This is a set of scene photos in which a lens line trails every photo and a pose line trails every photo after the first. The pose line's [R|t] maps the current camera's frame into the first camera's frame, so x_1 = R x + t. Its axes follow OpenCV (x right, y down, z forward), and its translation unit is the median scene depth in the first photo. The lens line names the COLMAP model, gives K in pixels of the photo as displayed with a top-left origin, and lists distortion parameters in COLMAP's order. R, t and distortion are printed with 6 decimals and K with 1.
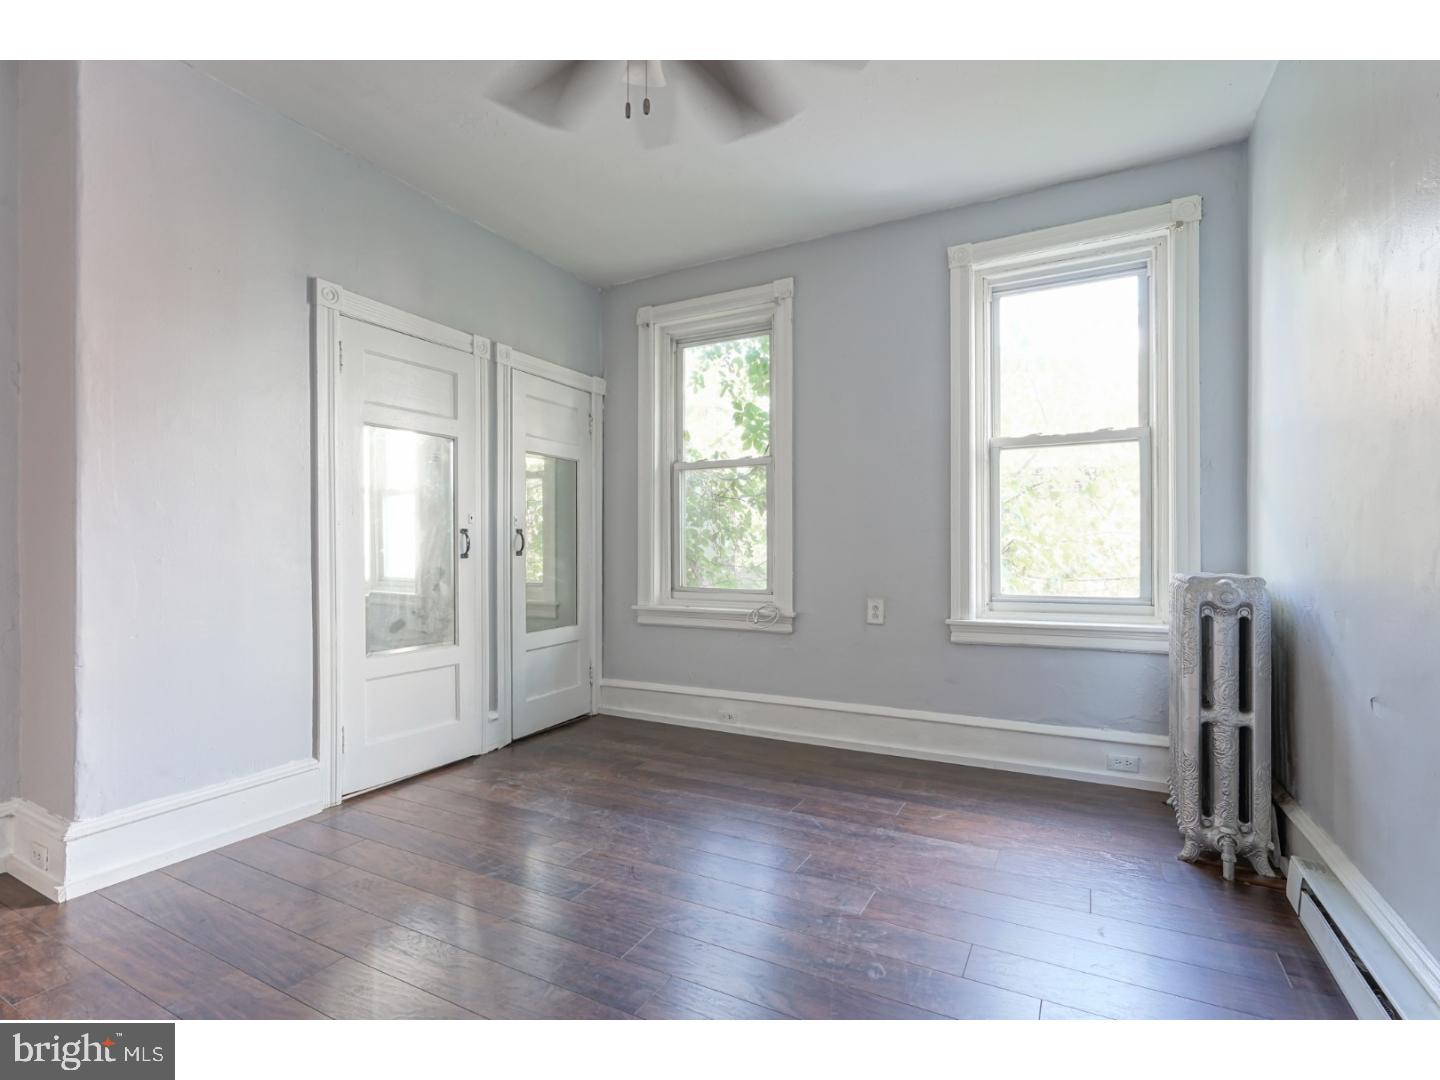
lens RADIAL K [[658.3, 0, 720.0], [0, 658.3, 540.0], [0, 0, 1]] dist [-0.001370, 0.000805]
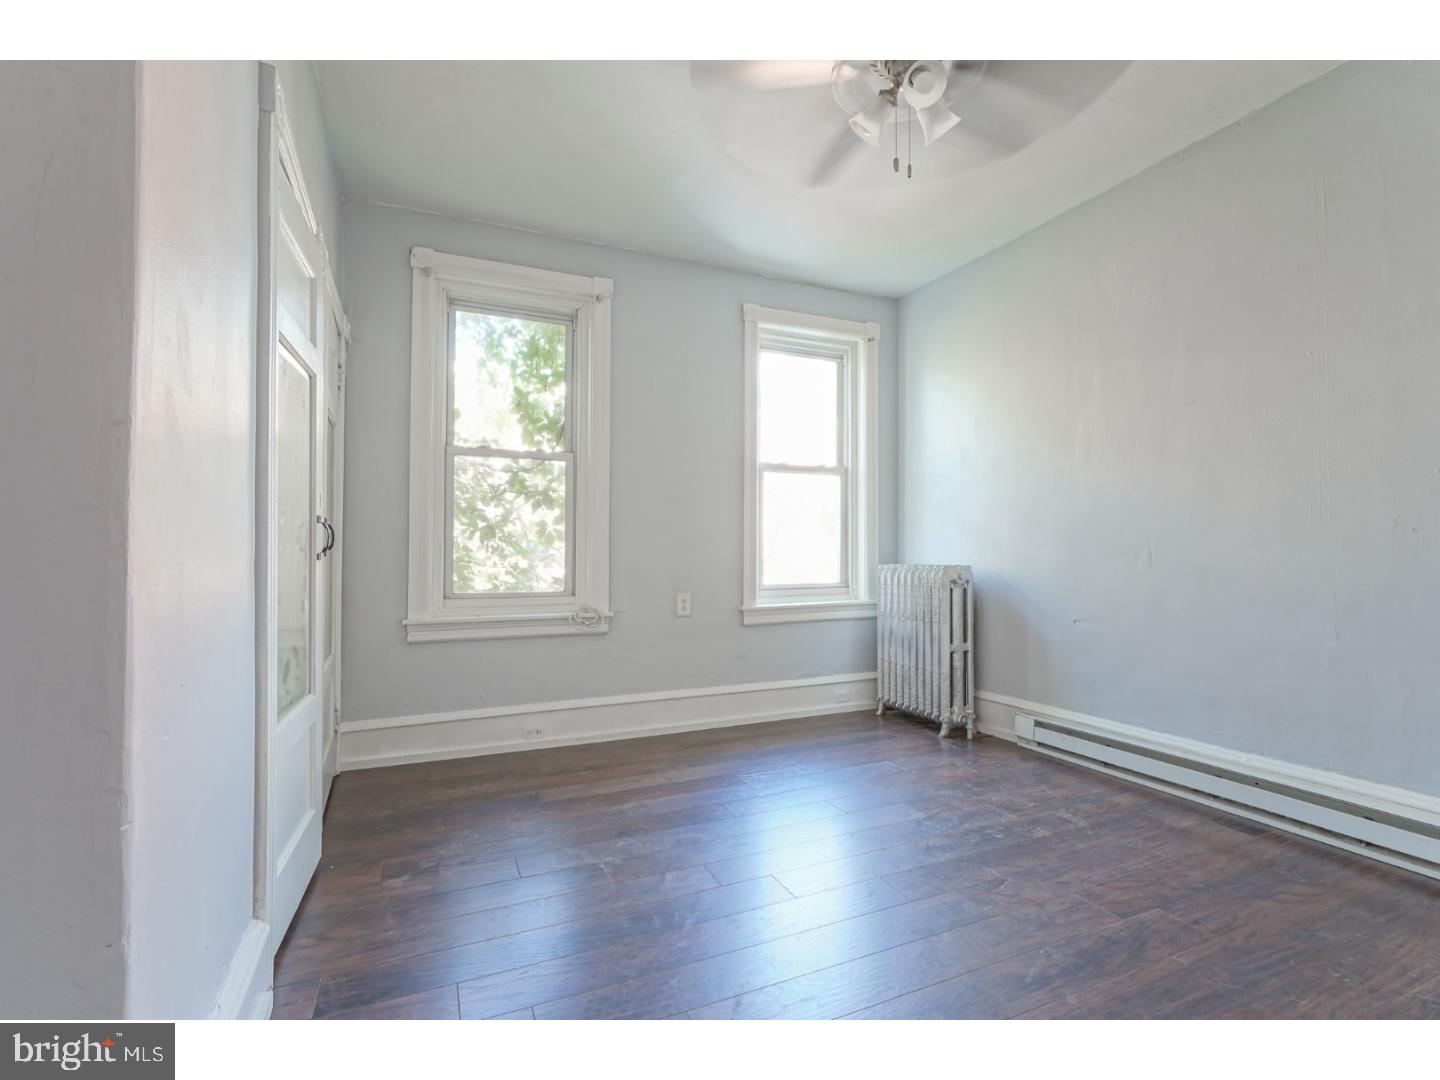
lens RADIAL K [[616.0, 0, 789.6], [0, 616.0, 538.5], [0, 0, 1]] dist [-0.000663, 0.000127]
pose [[0.633305, 0.015859, 0.773740, -0.490637], [-0.010086, 0.999874, -0.012238, 0.007641], [-0.773837, -0.000053, 0.633385, 0.212697]]
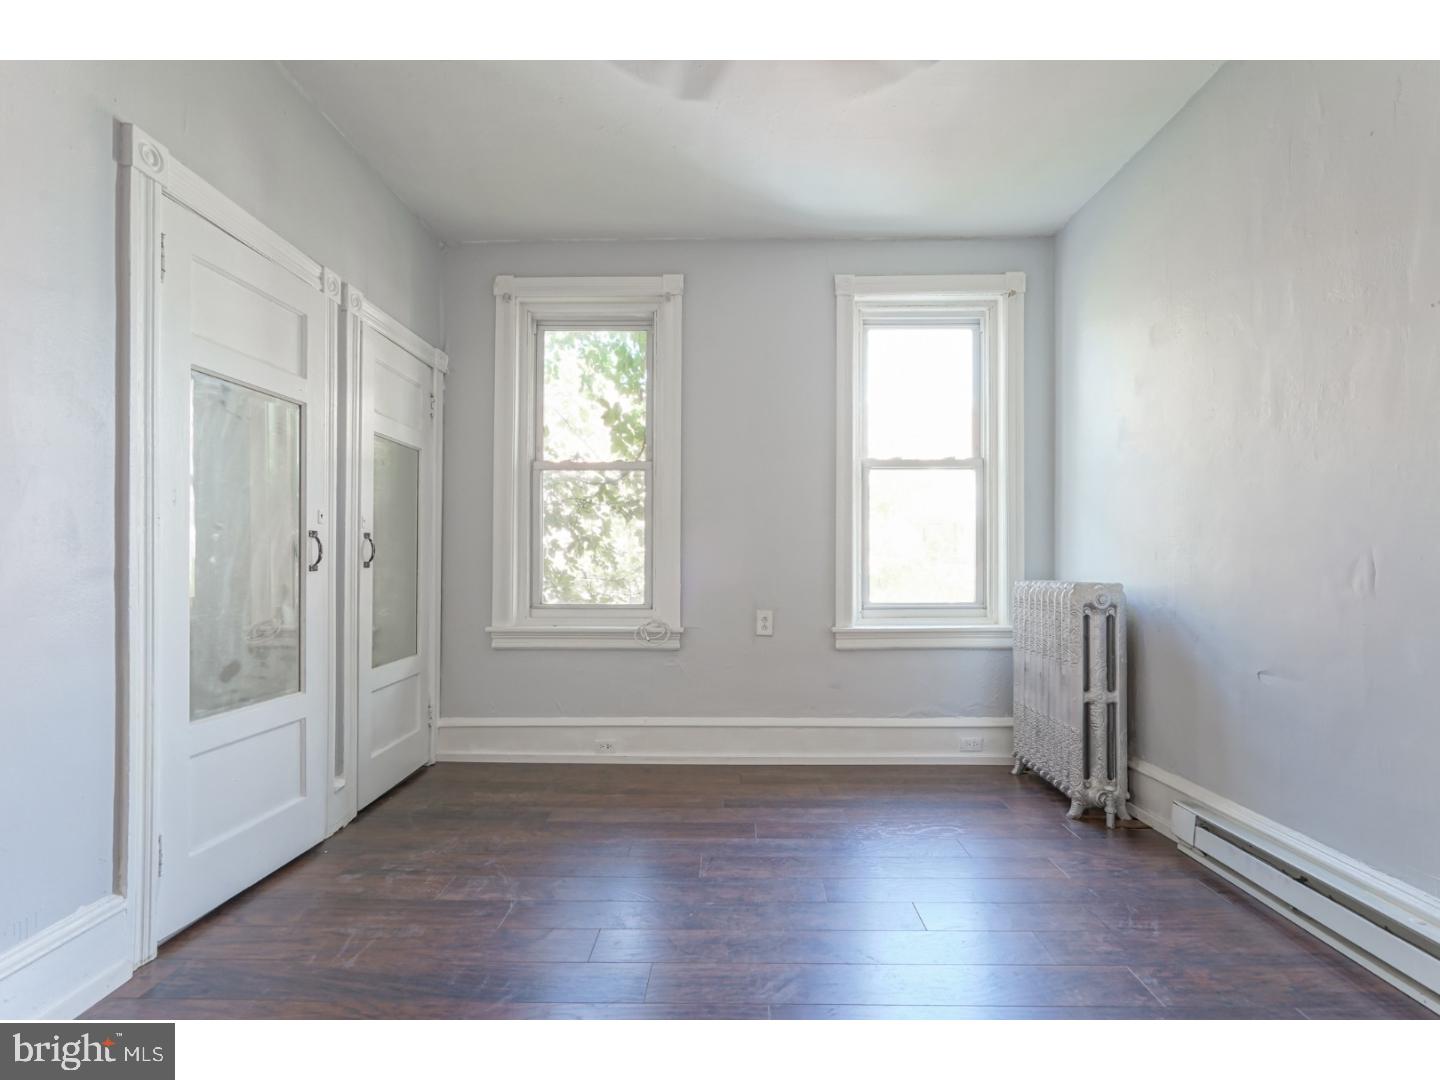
lens RADIAL K [[654.9, 0, 749.7], [0, 654.9, 548.8], [0, 0, 1]] dist [-0.001105, 0.000001]
pose [[0.896858, 0.010693, 0.442189, -0.241252], [-0.007479, 0.999931, -0.009011, 0.005338], [-0.442255, 0.004774, 0.896877, 0.123112]]
